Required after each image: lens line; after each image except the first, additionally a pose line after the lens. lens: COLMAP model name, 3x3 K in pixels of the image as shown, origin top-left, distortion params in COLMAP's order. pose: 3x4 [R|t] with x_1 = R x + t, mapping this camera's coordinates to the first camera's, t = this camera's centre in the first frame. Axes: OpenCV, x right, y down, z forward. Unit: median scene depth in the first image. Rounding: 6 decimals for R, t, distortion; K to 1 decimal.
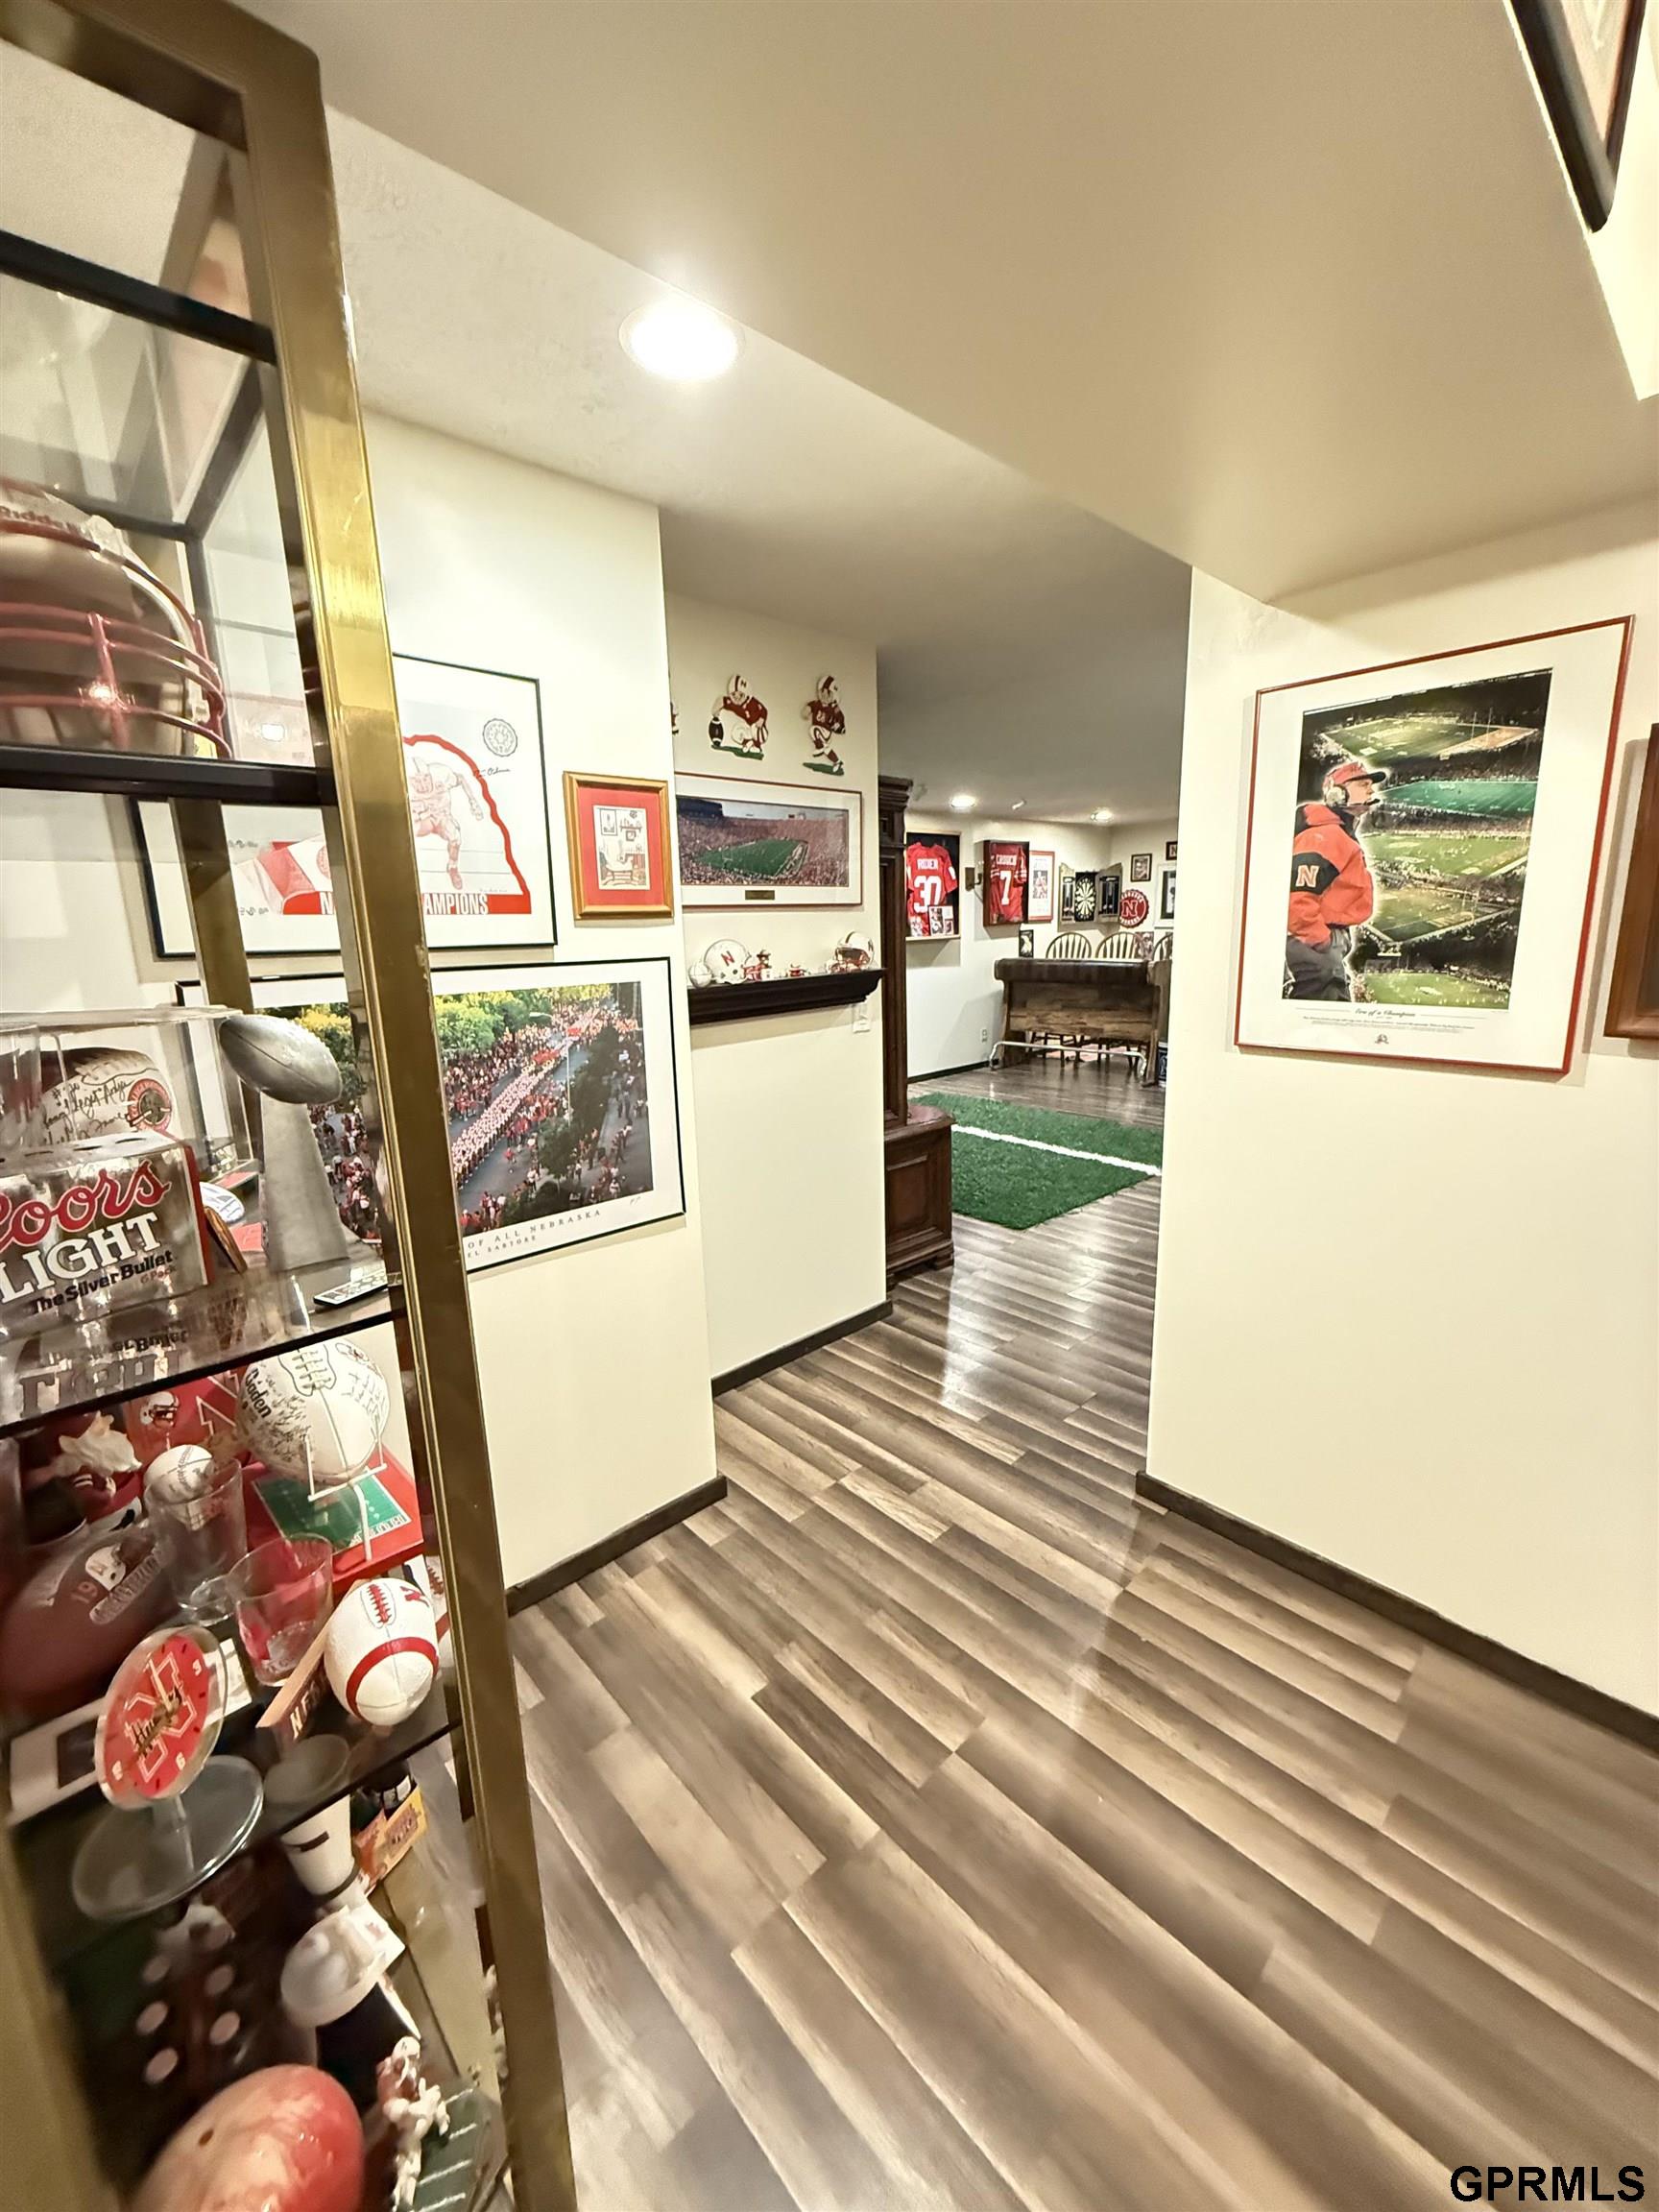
lens RADIAL K [[882.1, 0, 826.9], [0, 882.1, 1112.5], [0, 0, 1]] dist [0.002074, 0.000027]
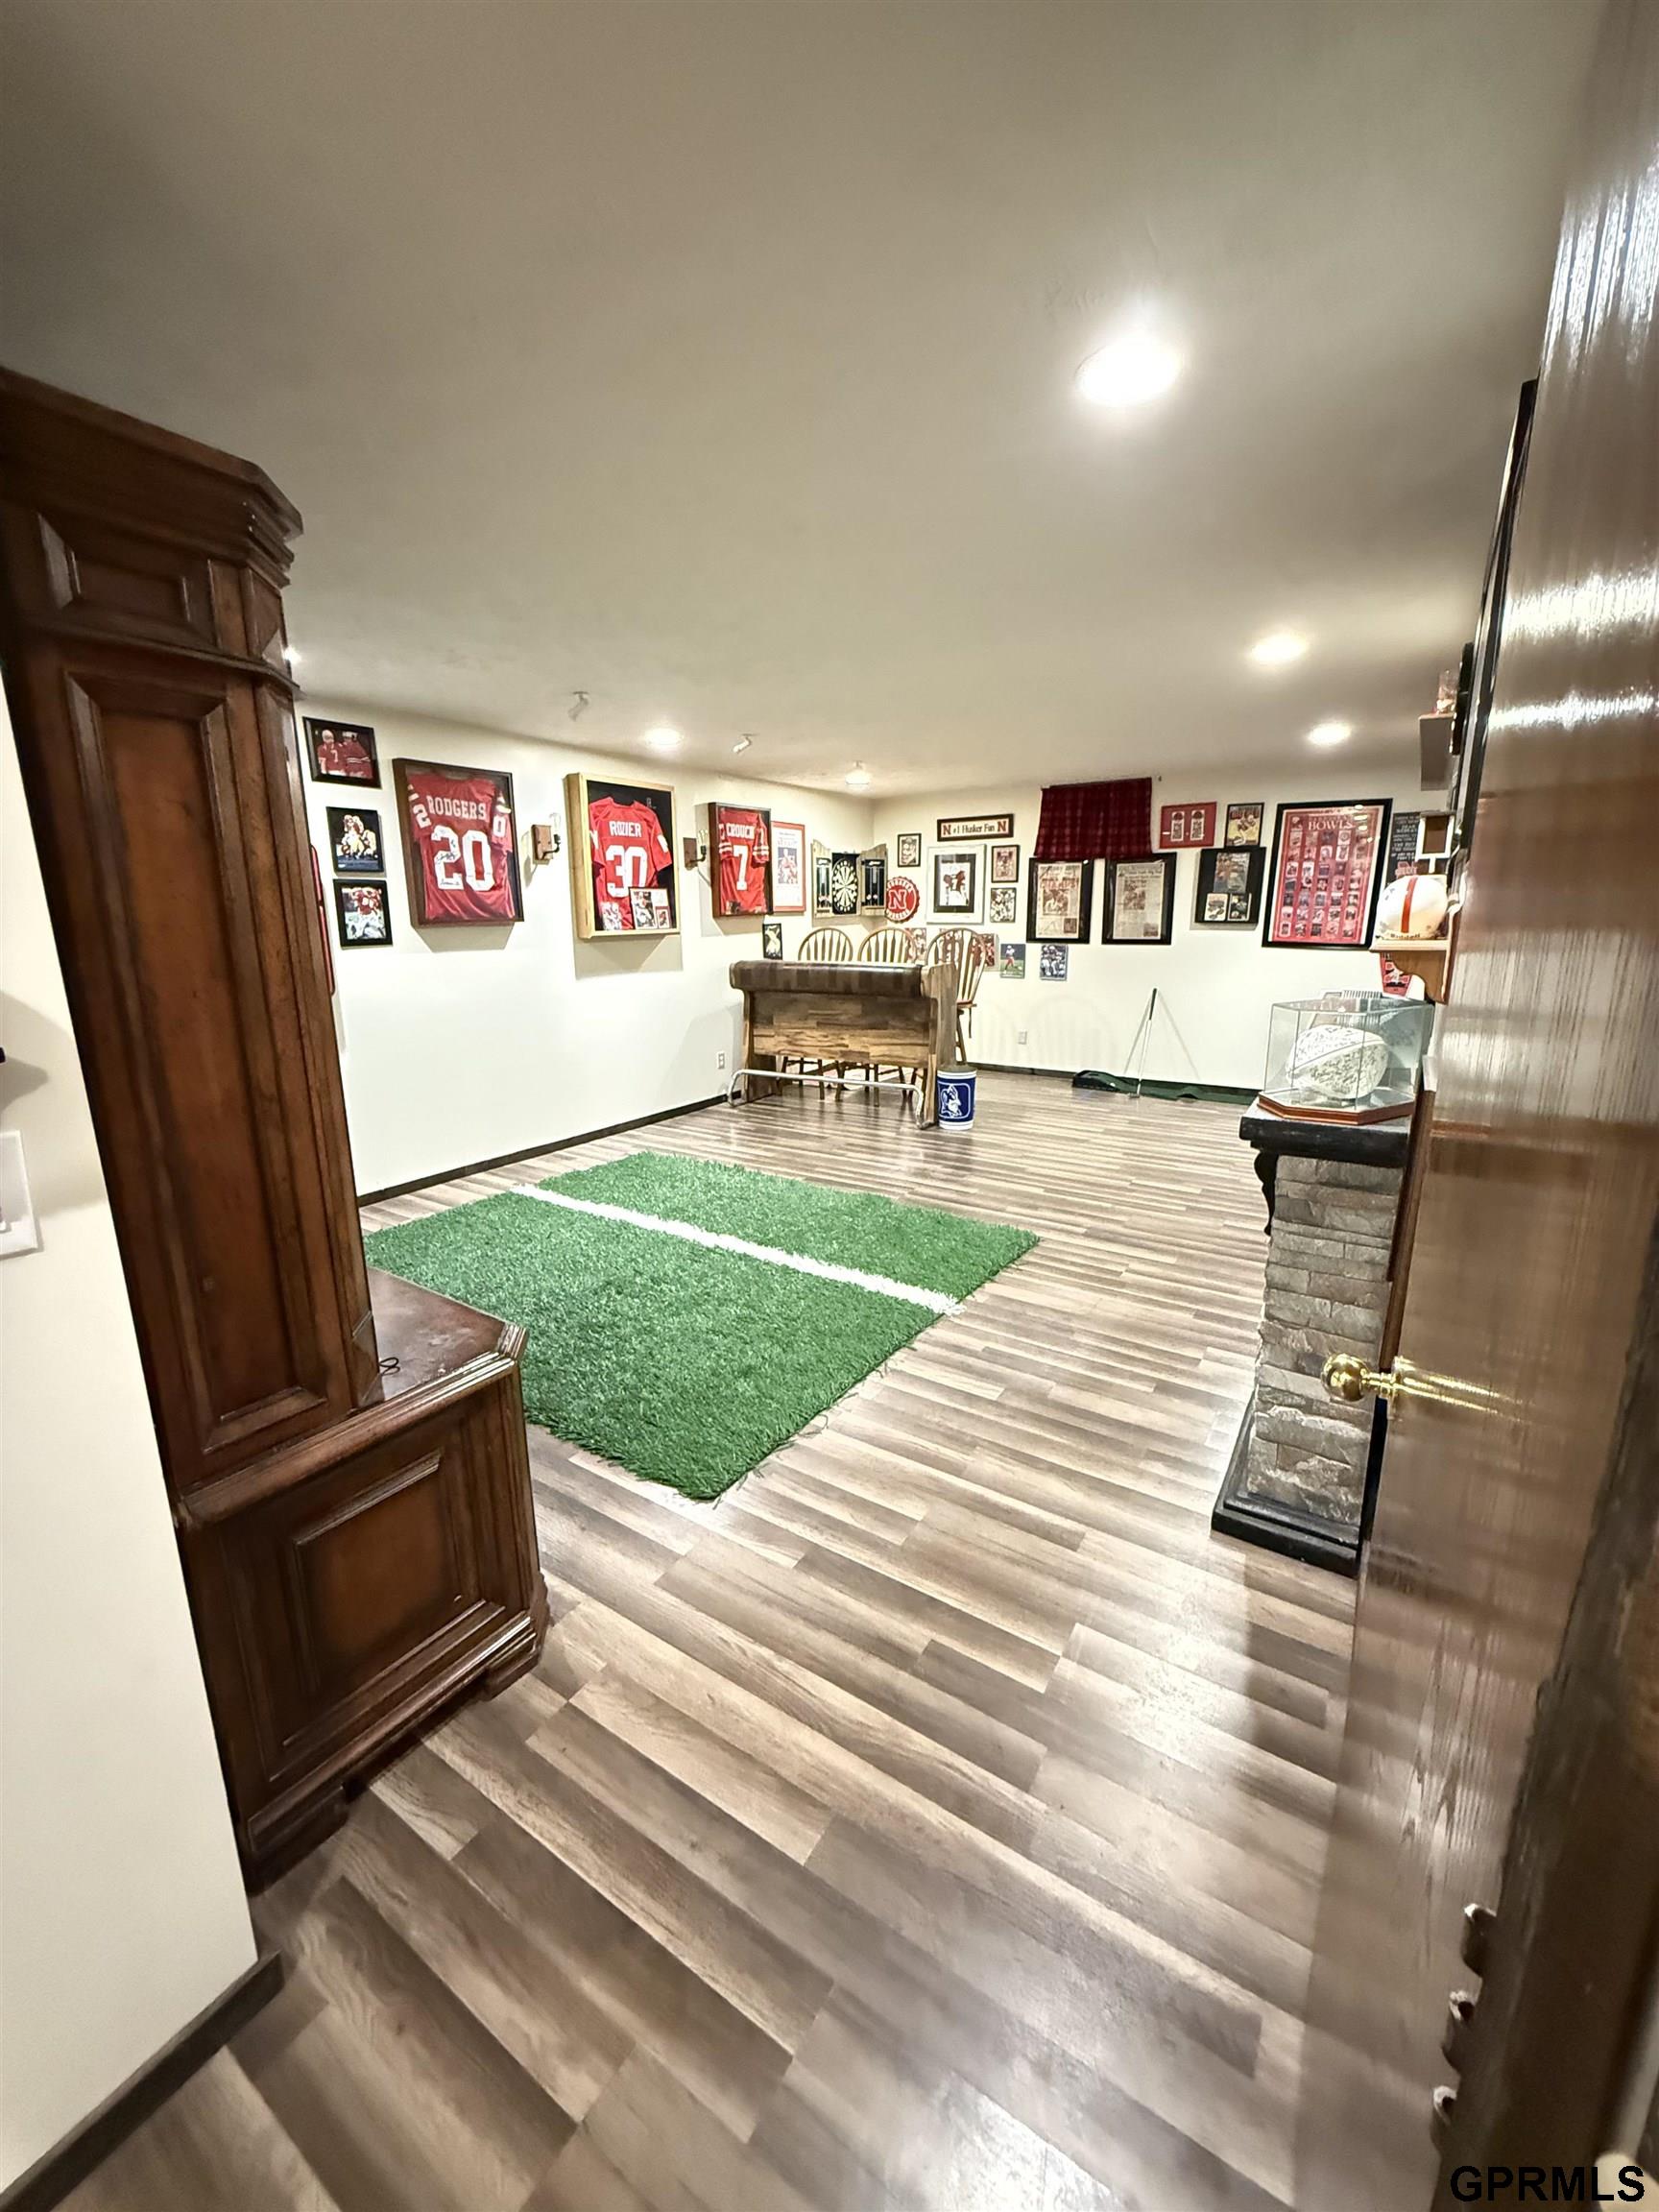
lens RADIAL K [[882.1, 0, 834.9], [0, 882.1, 1108.5], [0, 0, 1]] dist [0.002074, 0.000027]
pose [[0.969002, -0.035449, 0.244495, 0.087700], [0.034449, 0.999371, 0.008366, -0.050724], [-0.244638, 0.000316, 0.969615, 0.242263]]
